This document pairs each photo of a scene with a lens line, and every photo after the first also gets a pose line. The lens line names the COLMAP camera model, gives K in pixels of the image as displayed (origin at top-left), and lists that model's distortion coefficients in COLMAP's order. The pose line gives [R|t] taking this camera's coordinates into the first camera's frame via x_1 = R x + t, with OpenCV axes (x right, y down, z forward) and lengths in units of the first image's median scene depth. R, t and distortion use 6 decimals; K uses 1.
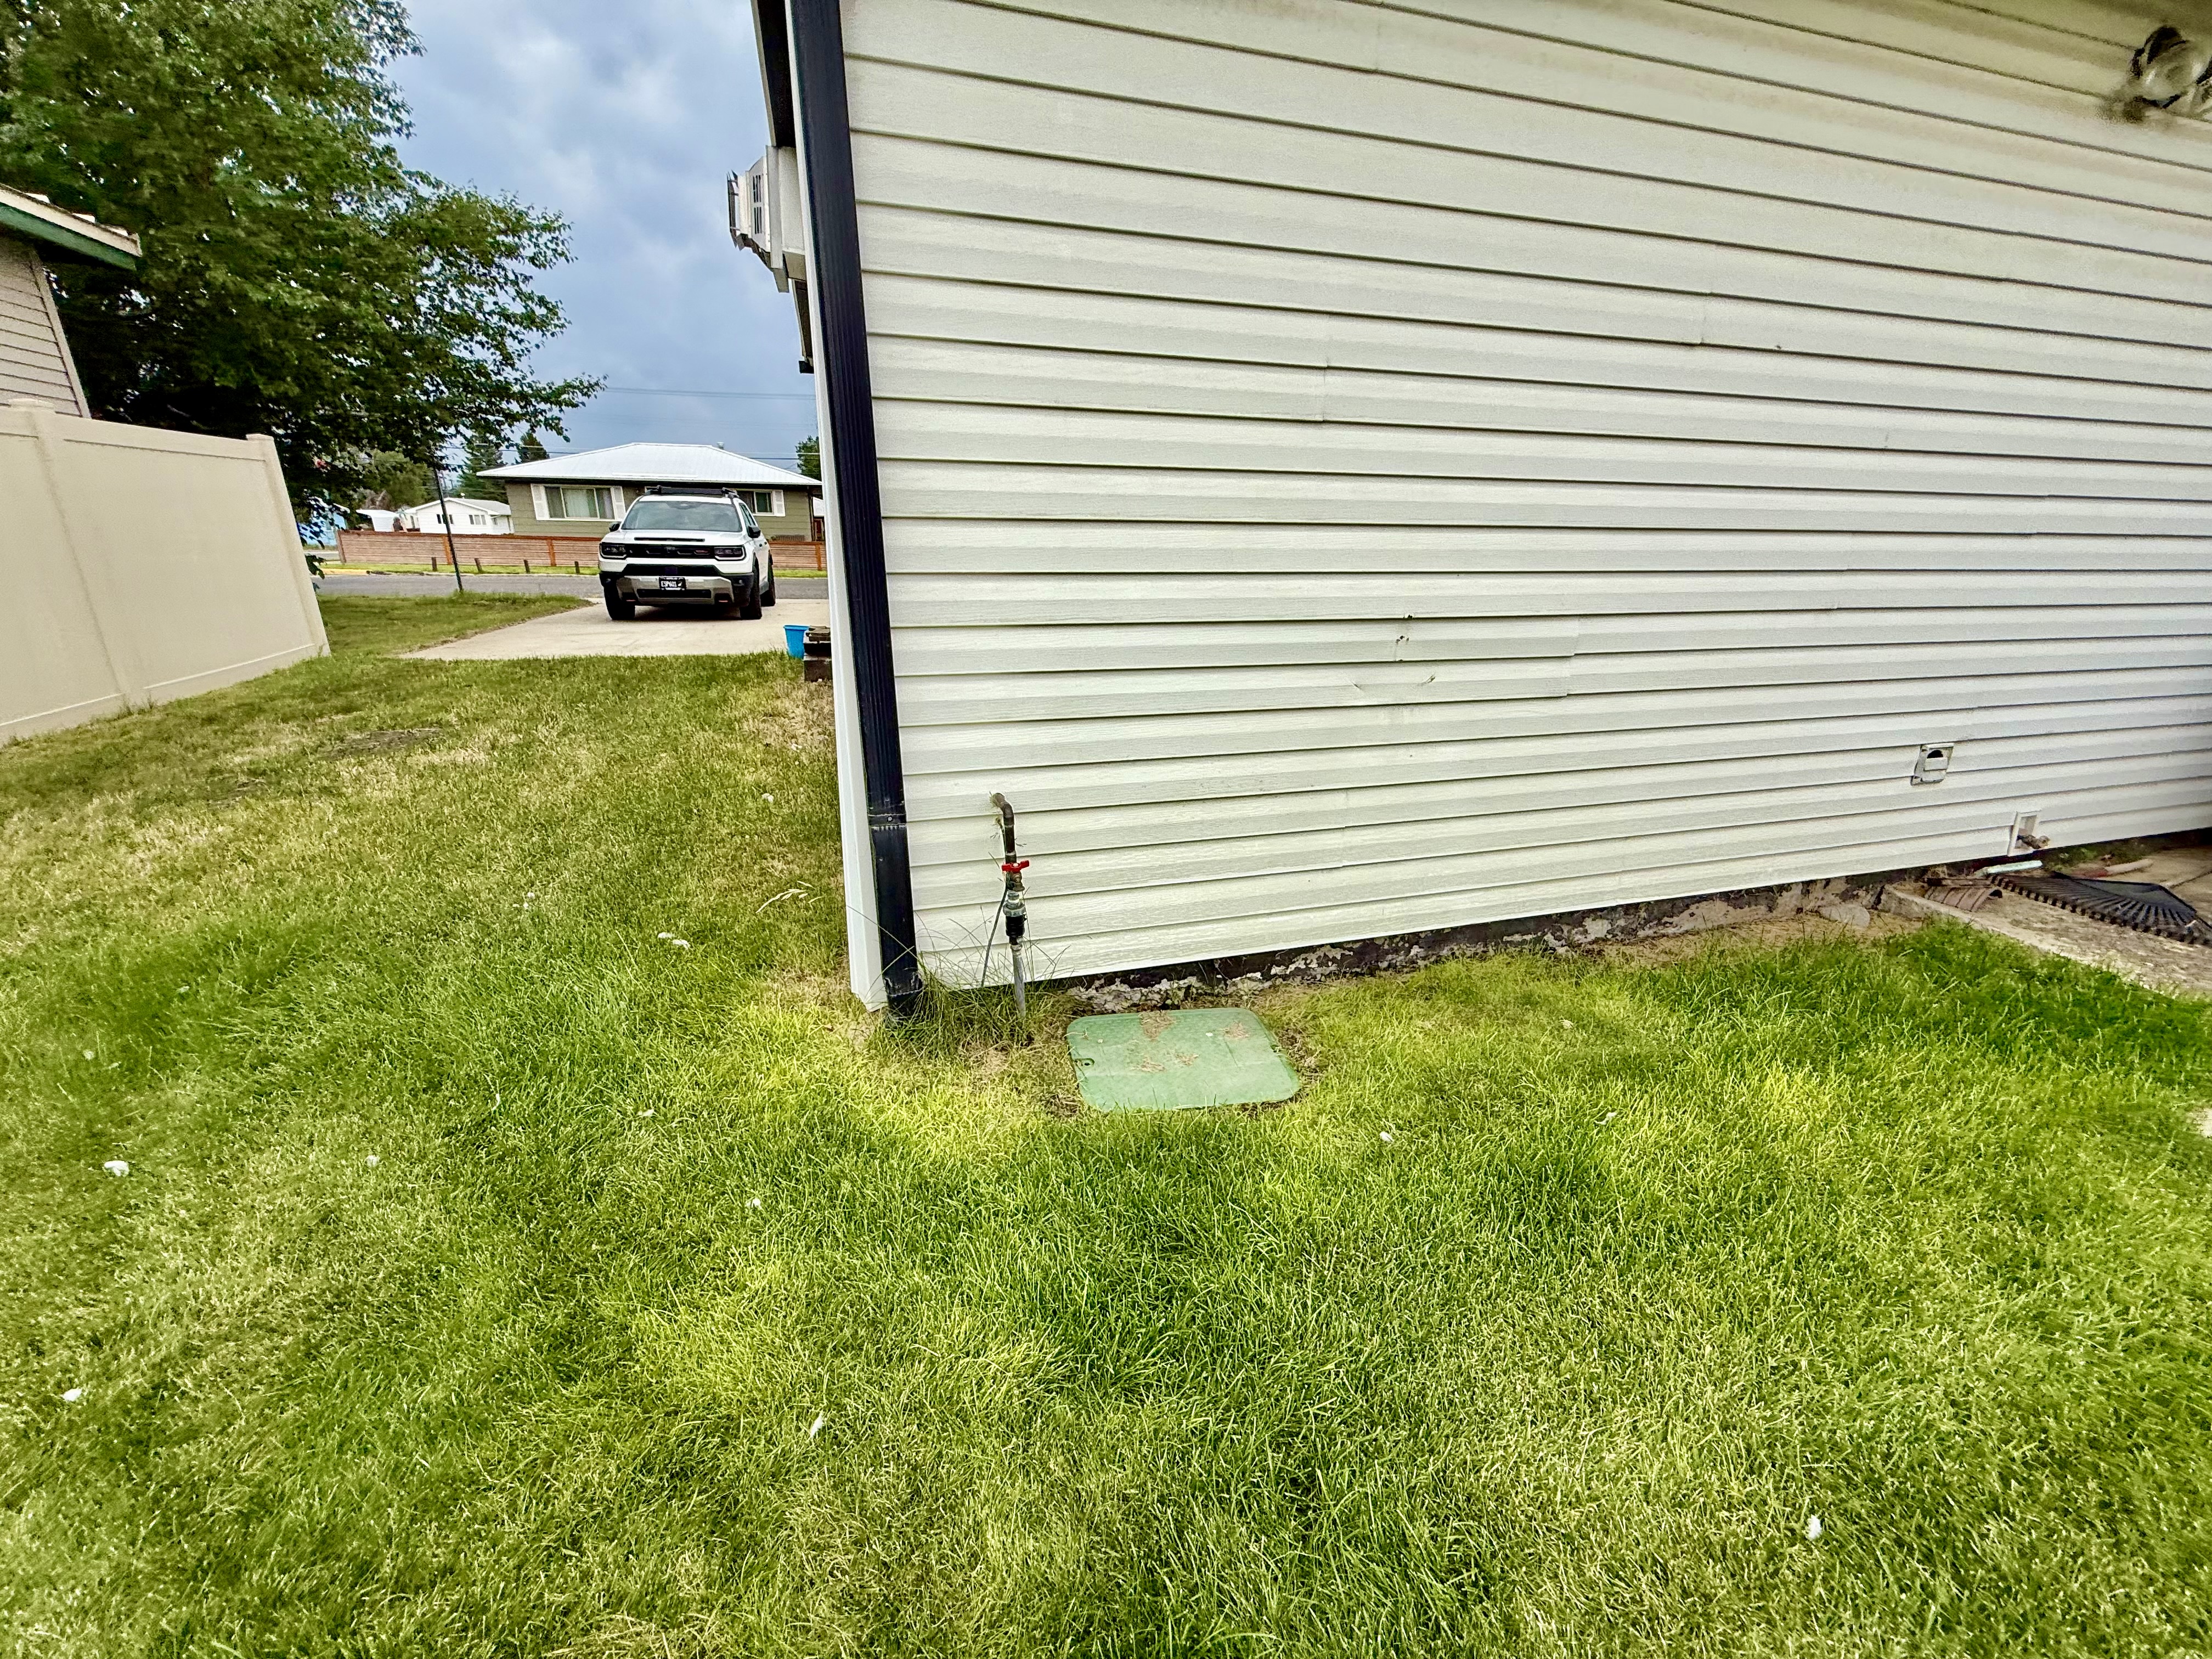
lens RADIAL K [[881.8, 0, 1107.9], [0, 881.8, 832.1], [0, 0, 1]] dist [0.001137, 0.000107]
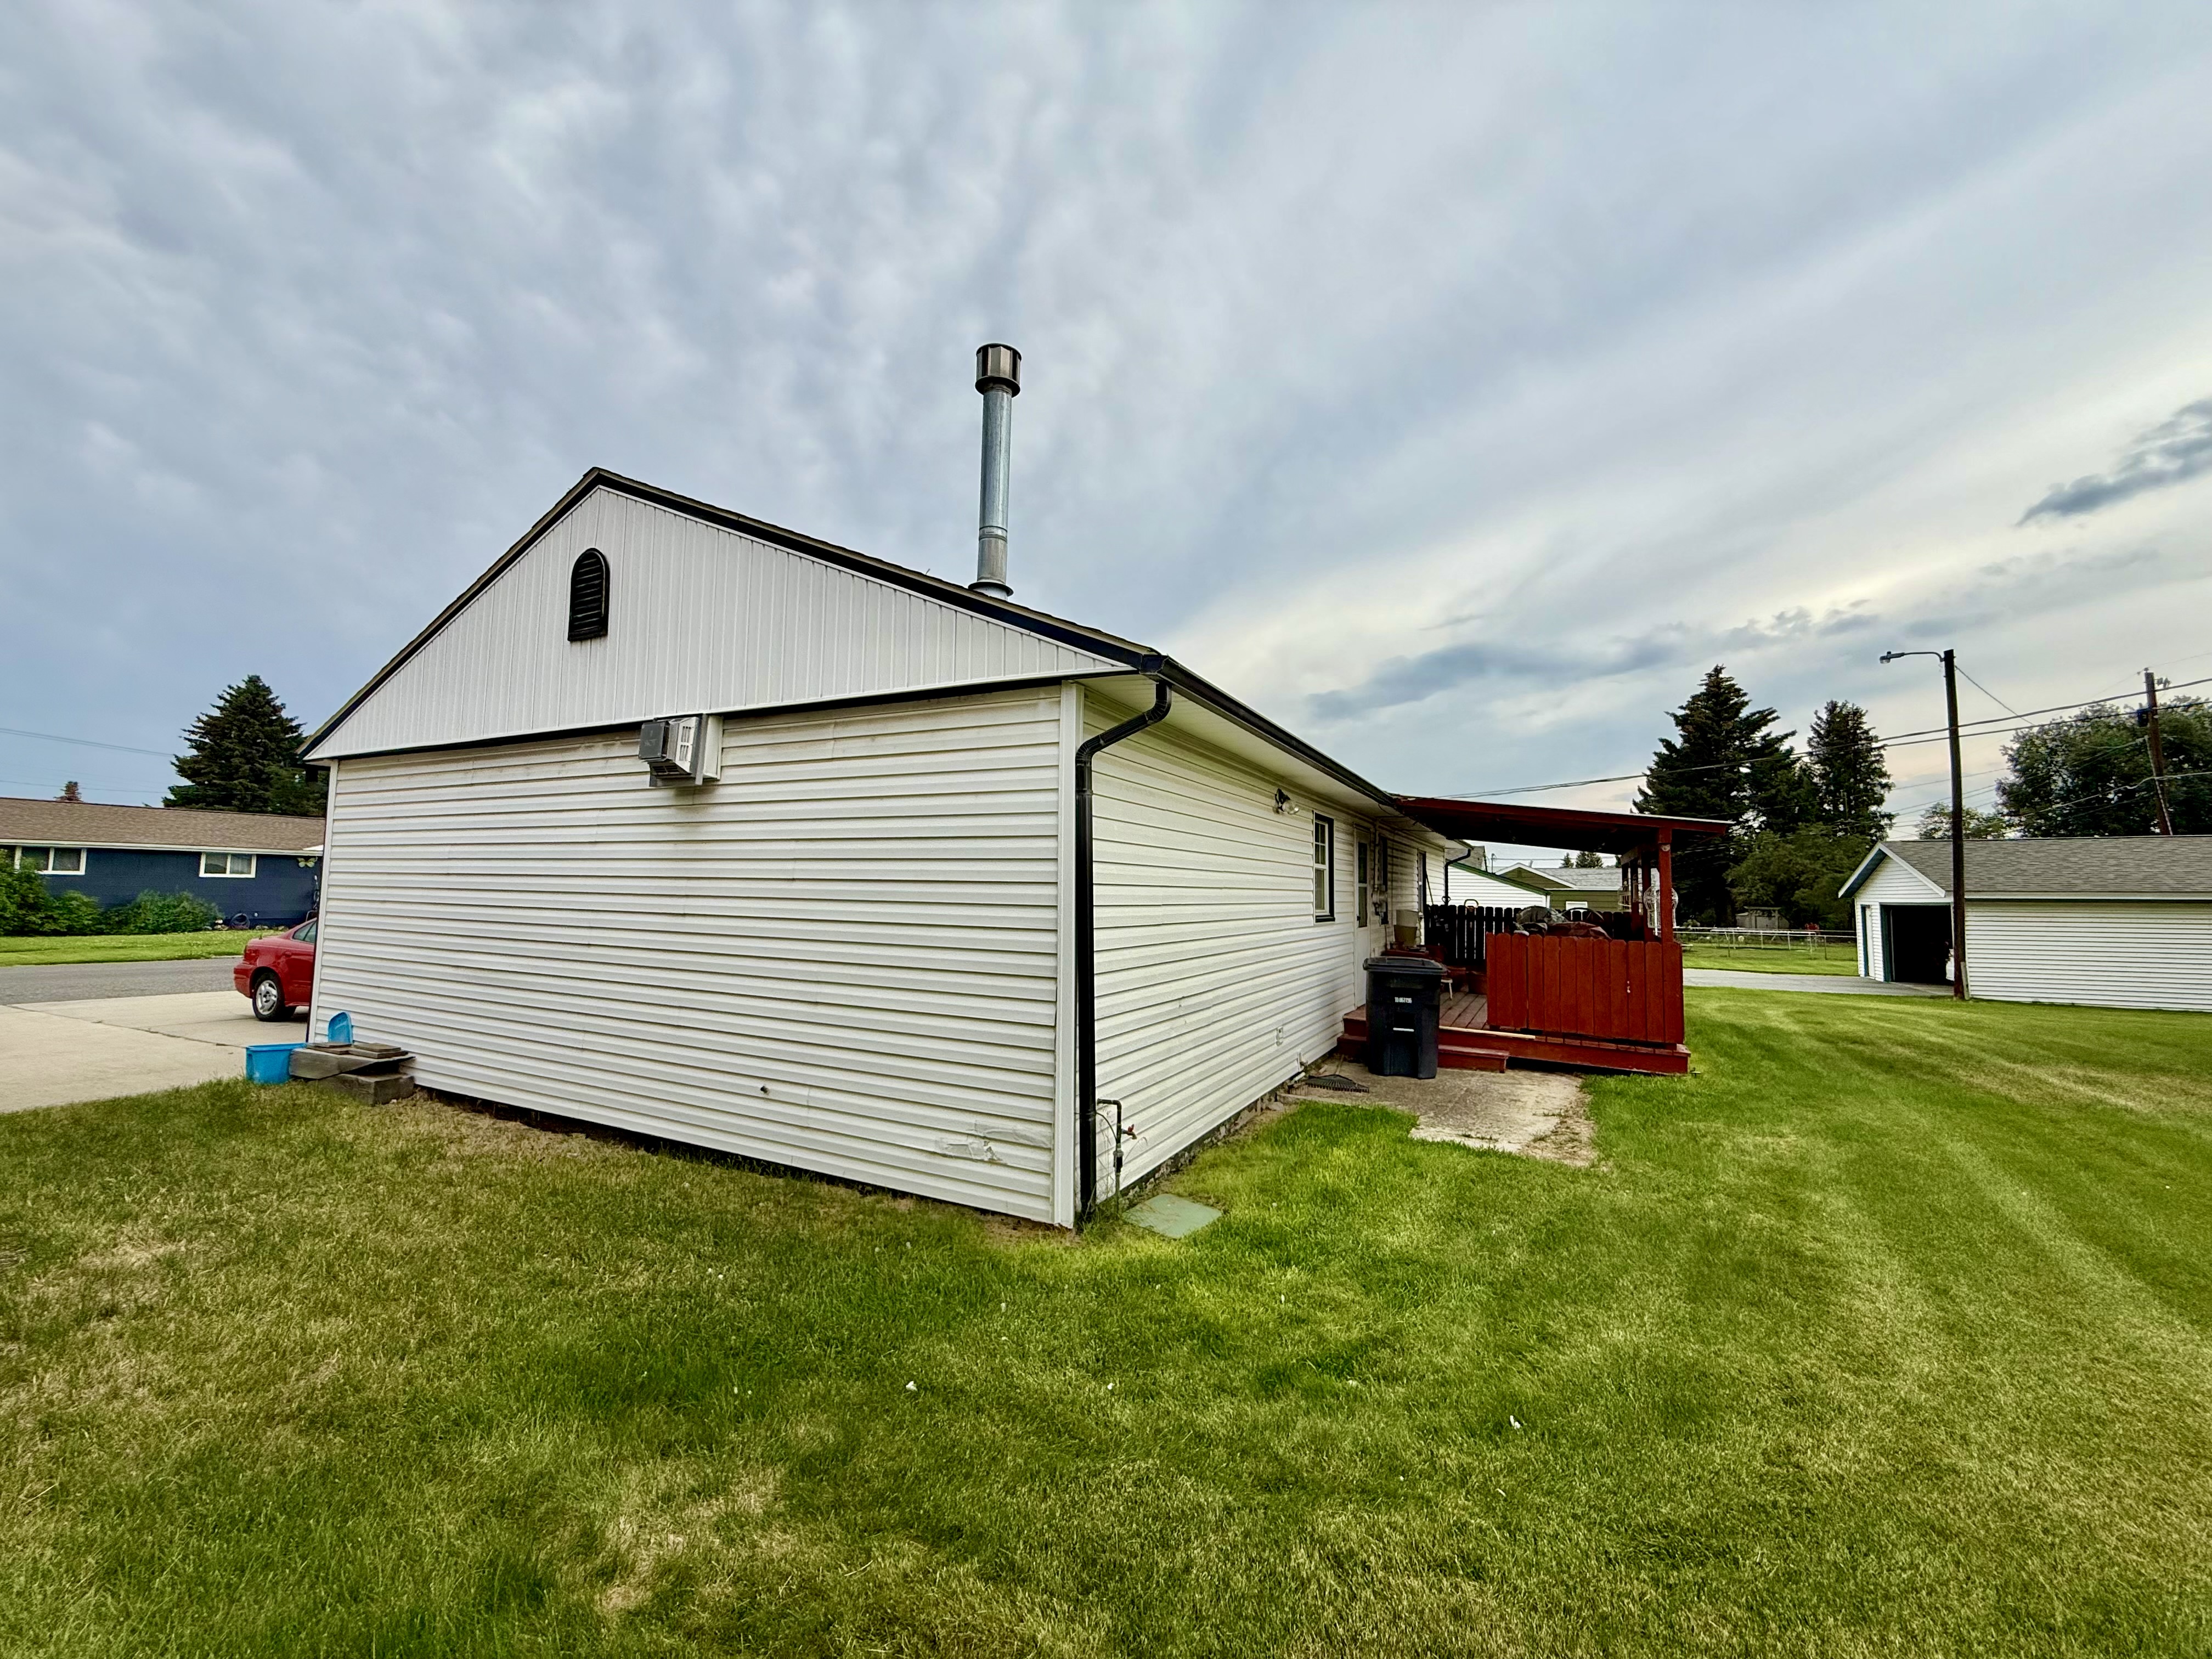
lens RADIAL K [[881.8, 0, 1105.8], [0, 881.8, 828.4], [0, 0, 1]] dist [0.001137, 0.000107]
pose [[0.688892, 0.053437, 0.722892, -1.442482], [0.232734, 0.928172, -0.290399, -0.018019], [-0.686486, 0.368295, 0.626973, -0.477322]]
